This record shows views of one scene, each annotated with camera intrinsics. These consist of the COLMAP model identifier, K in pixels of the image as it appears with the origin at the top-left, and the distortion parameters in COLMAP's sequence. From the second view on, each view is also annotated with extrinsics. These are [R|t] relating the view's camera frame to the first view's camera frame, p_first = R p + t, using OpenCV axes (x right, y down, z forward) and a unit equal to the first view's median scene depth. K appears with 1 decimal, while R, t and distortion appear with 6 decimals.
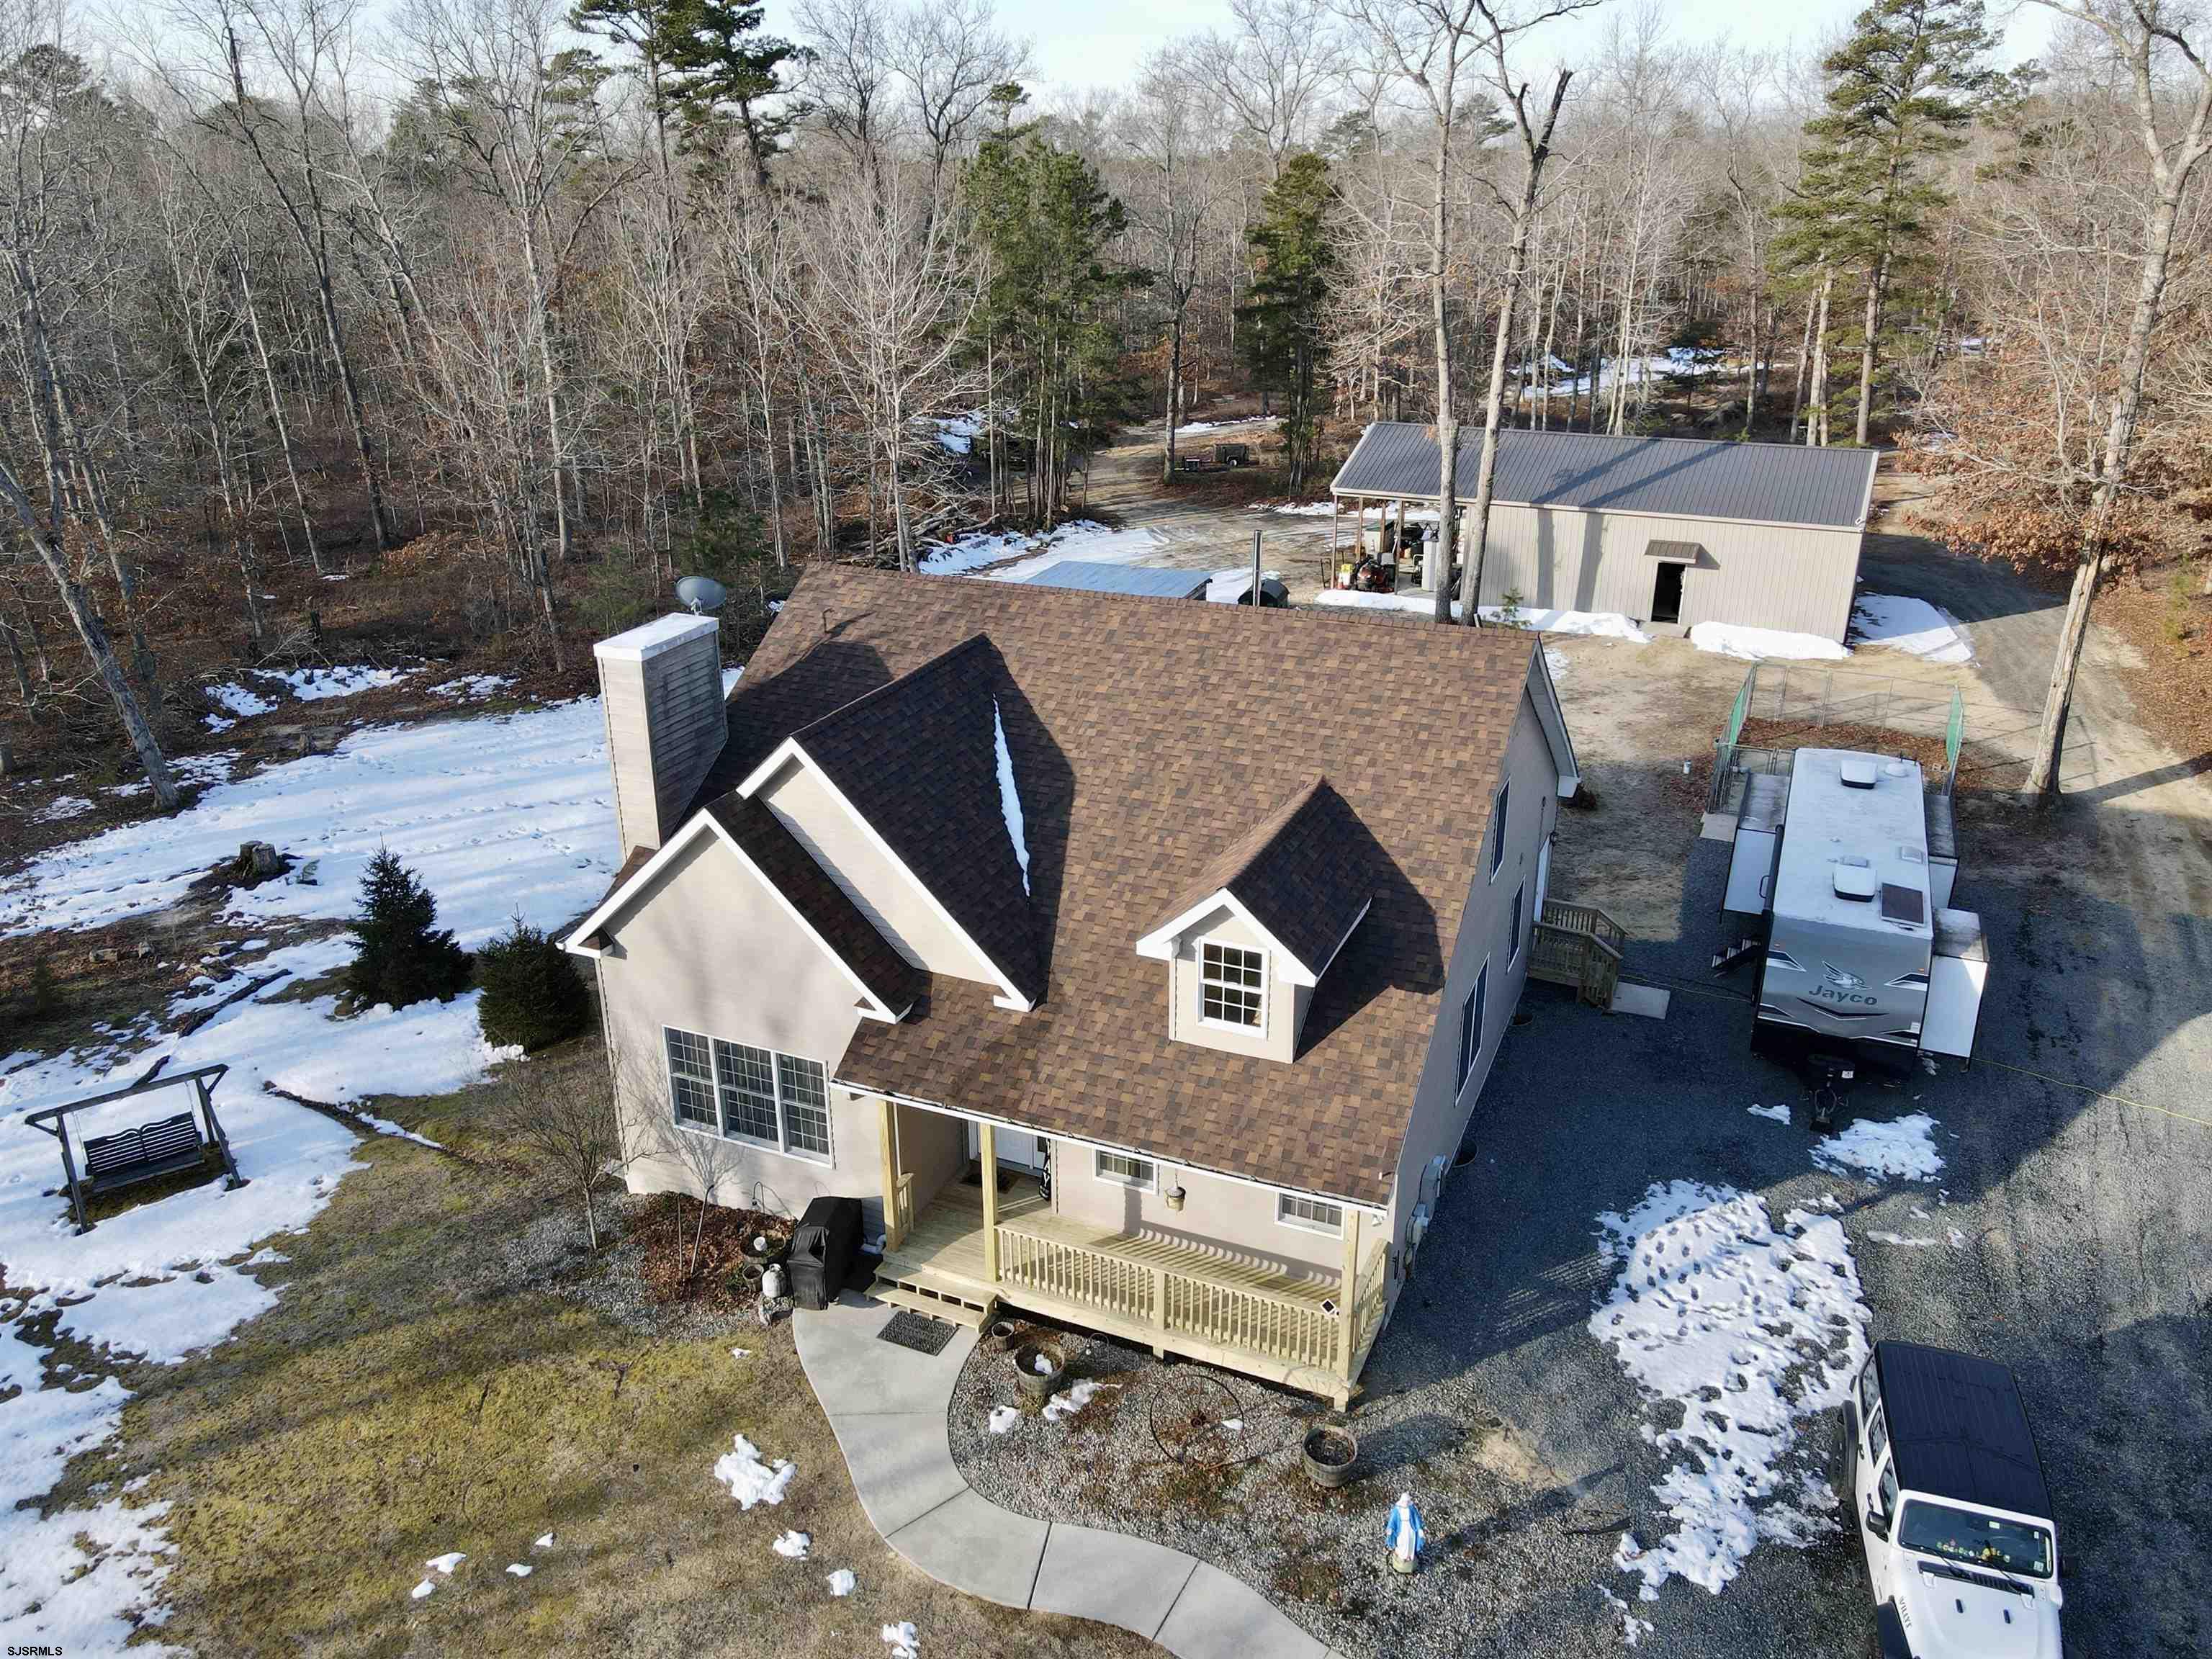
lens RADIAL K [[1624.3, 0, 1104.1], [0, 1624.3, 827.9], [0, 0, 1]] dist [0.012987, 0.001064]
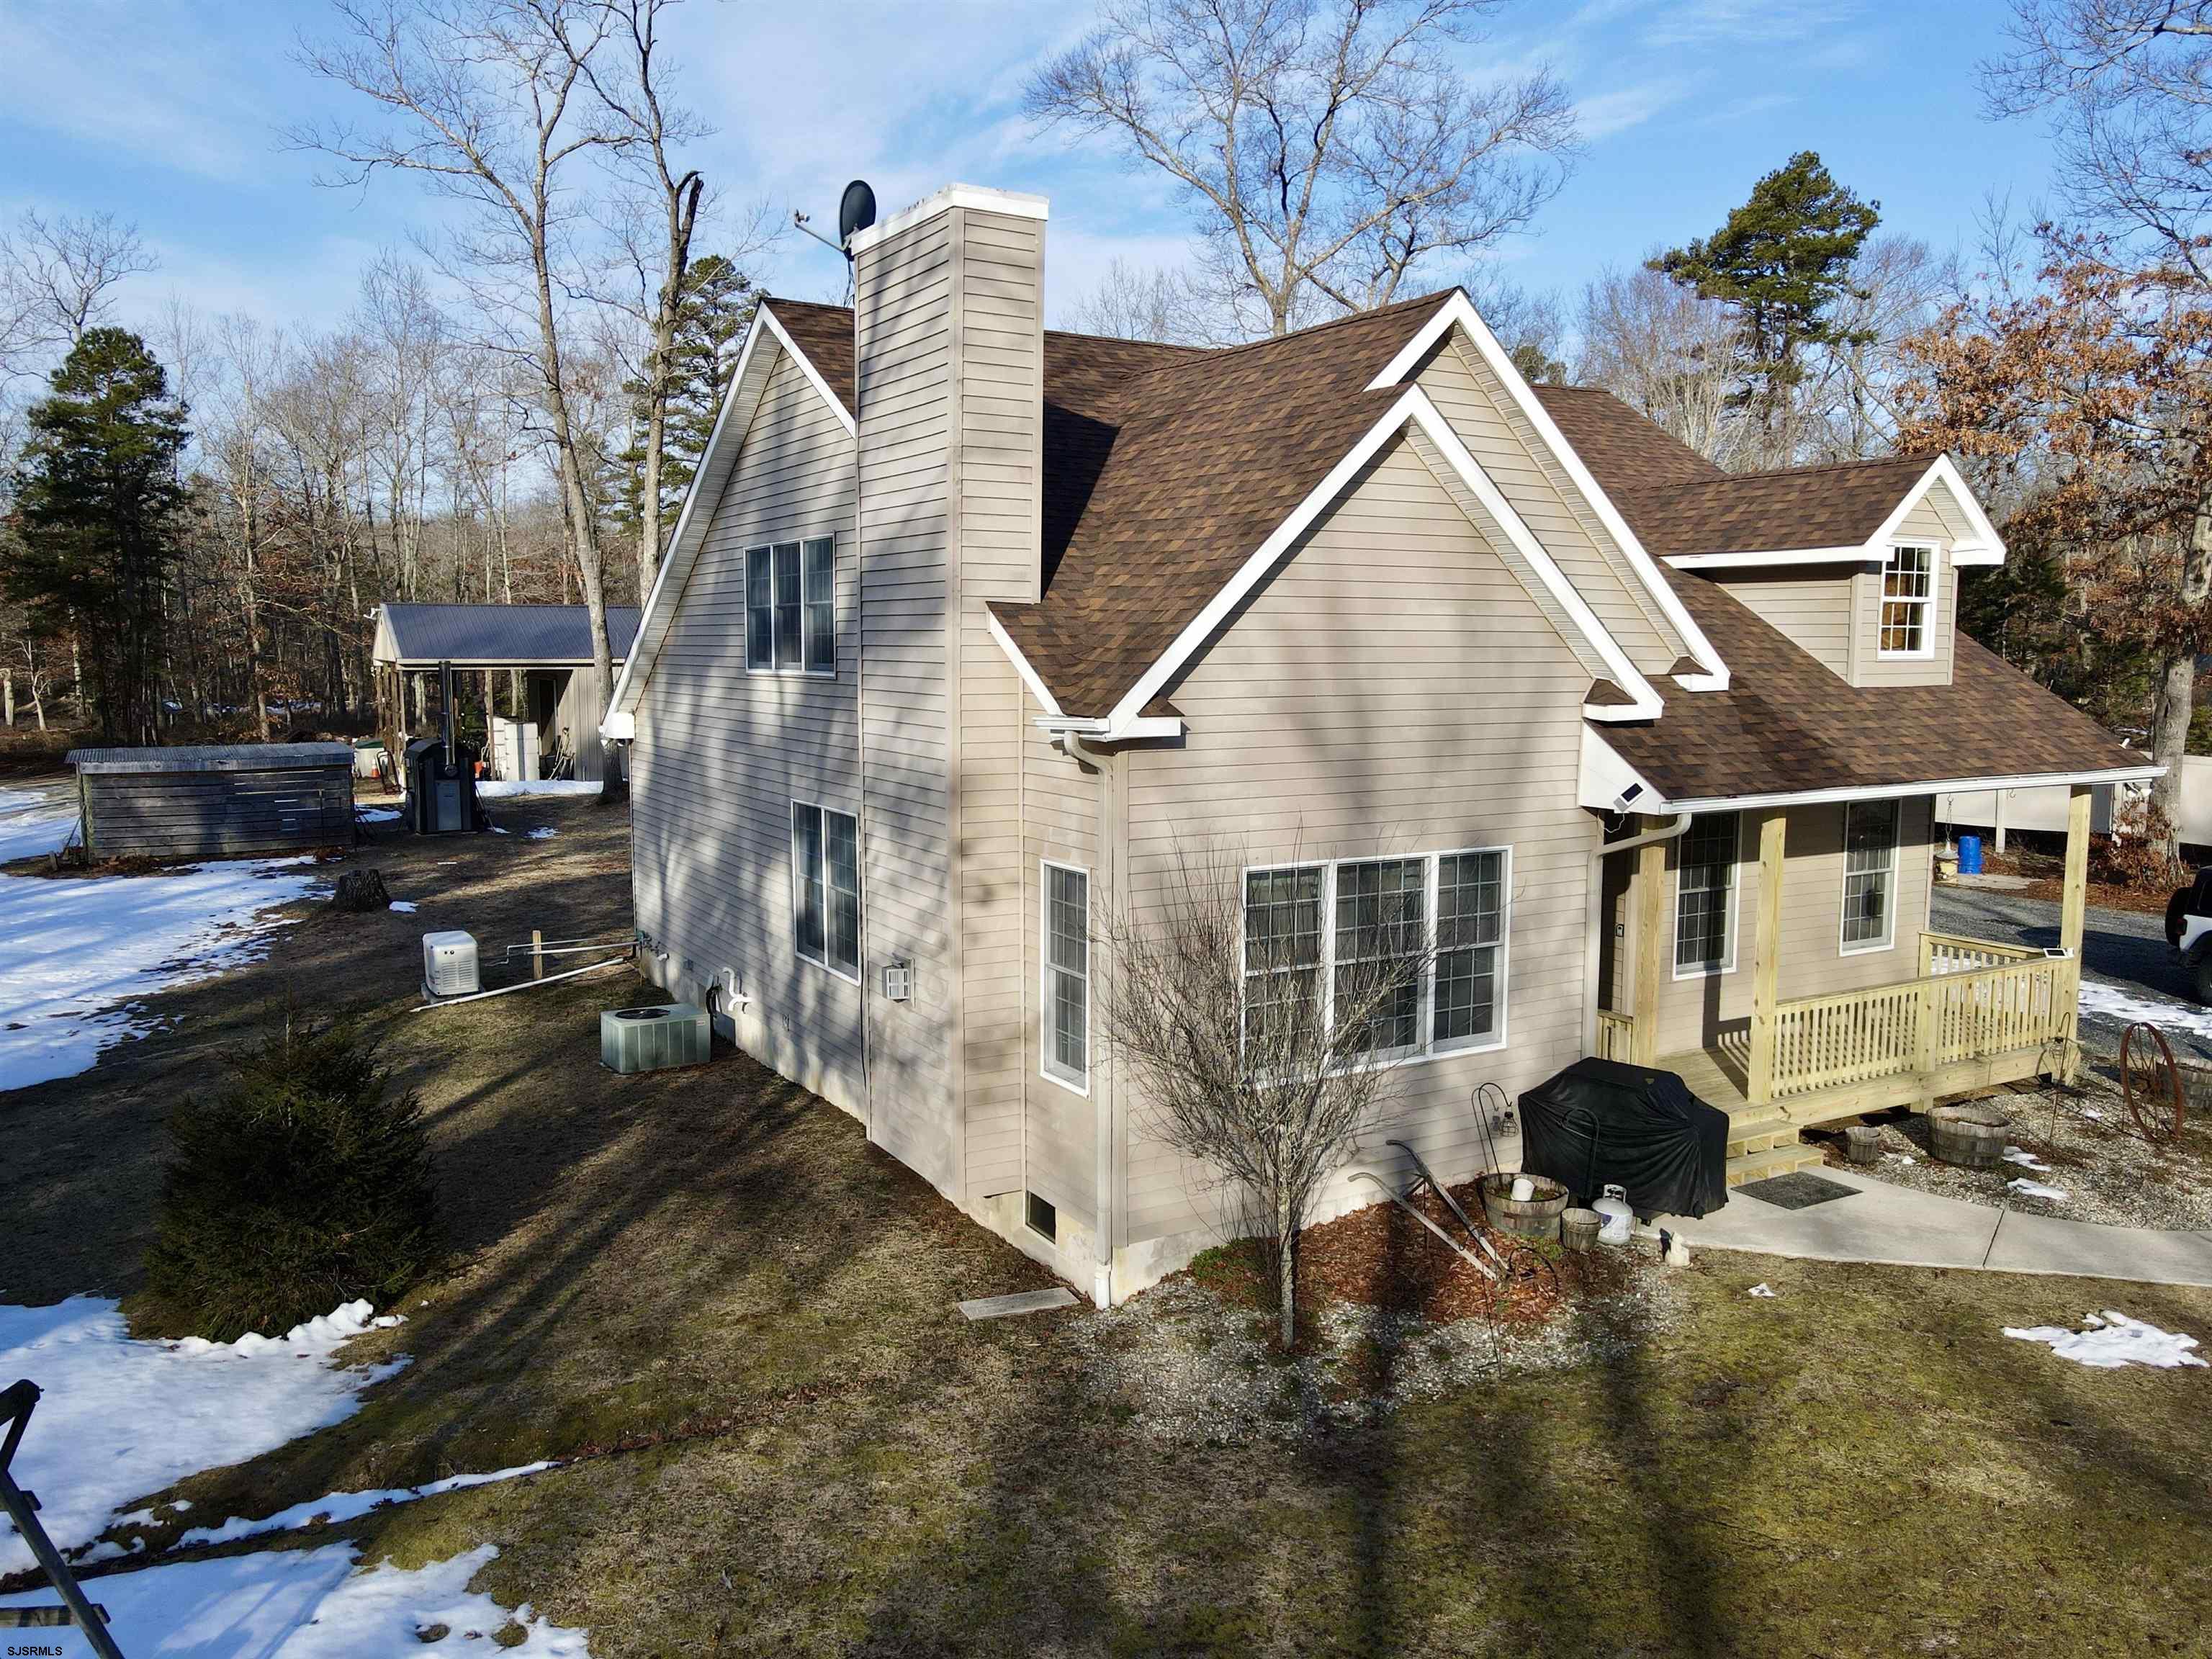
lens RADIAL K [[1624.3, 0, 1110.6], [0, 1624.3, 824.3], [0, 0, 1]] dist [0.012987, 0.001064]
pose [[0.587467, -0.081049, 0.805180, -0.746441], [0.298031, 0.946708, -0.122151, 0.166227], [-0.752370, 0.311728, 0.580315, 0.758494]]
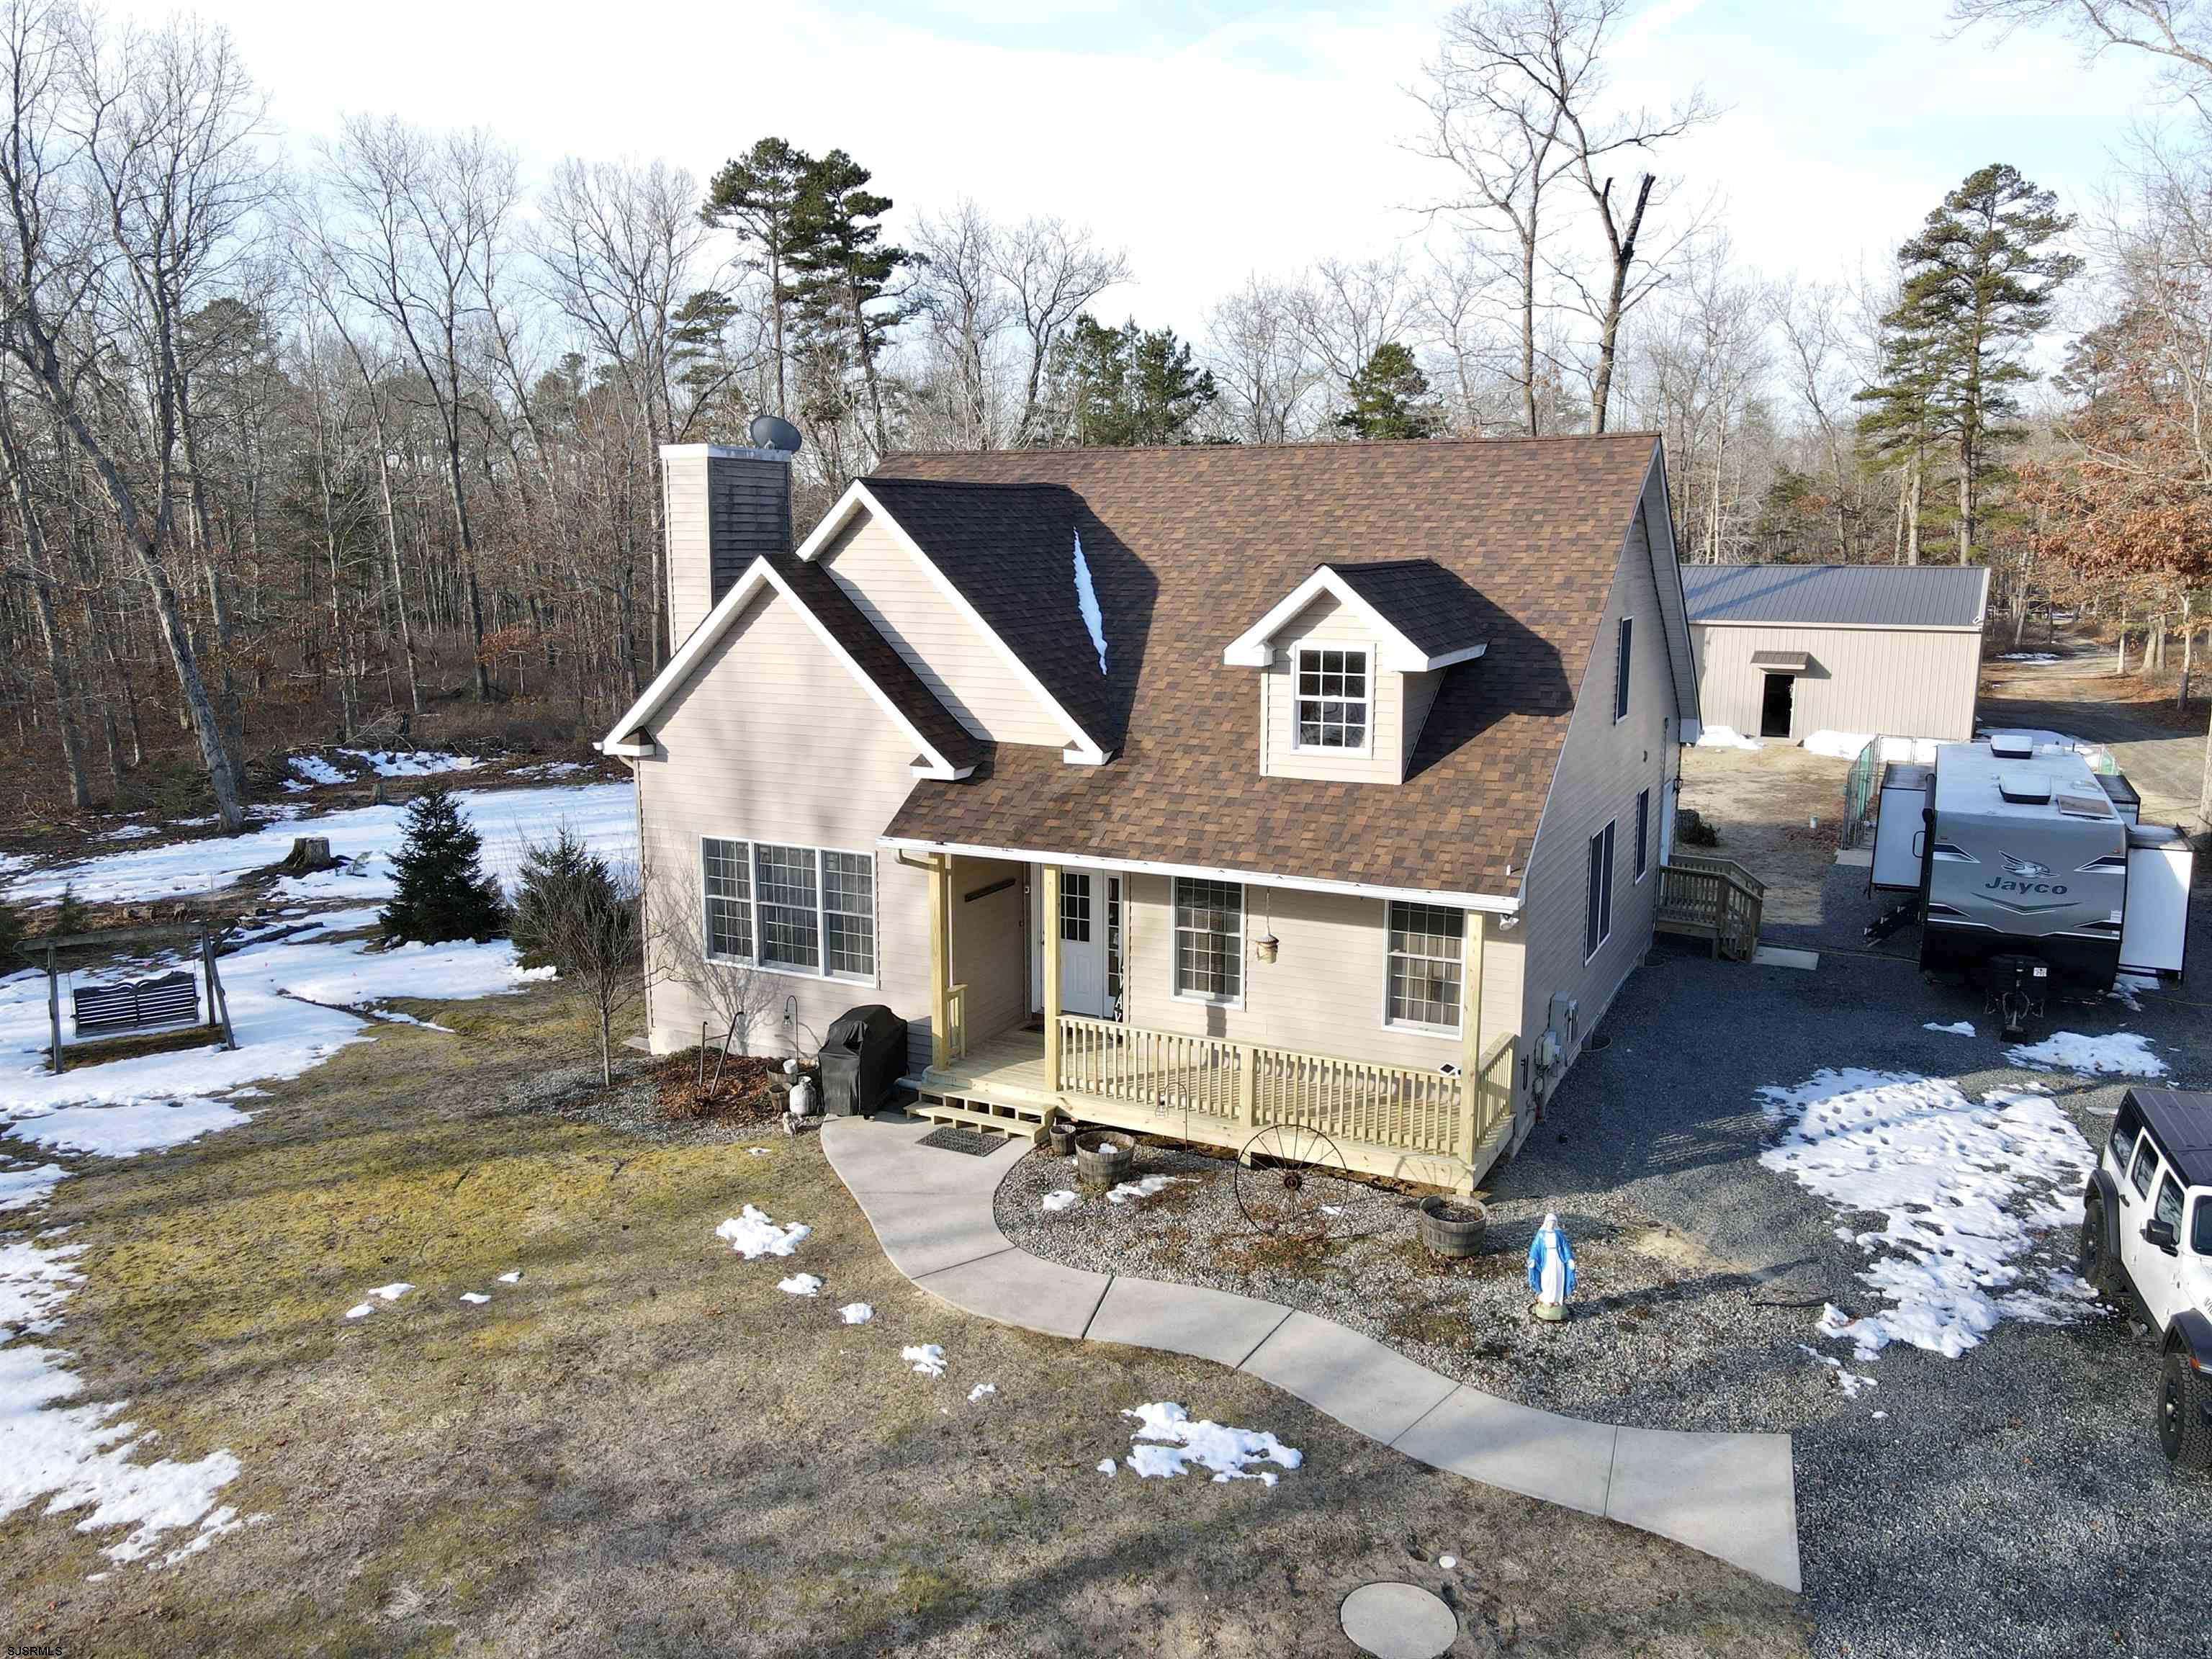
lens RADIAL K [[1624.3, 0, 1103.1], [0, 1624.3, 827.1], [0, 0, 1]] dist [0.012987, 0.001064]
pose [[0.998448, 0.014953, -0.053655, 0.002465], [-0.025590, 0.978758, -0.203417, 0.309477], [0.049473, 0.204474, 0.977621, 0.124417]]
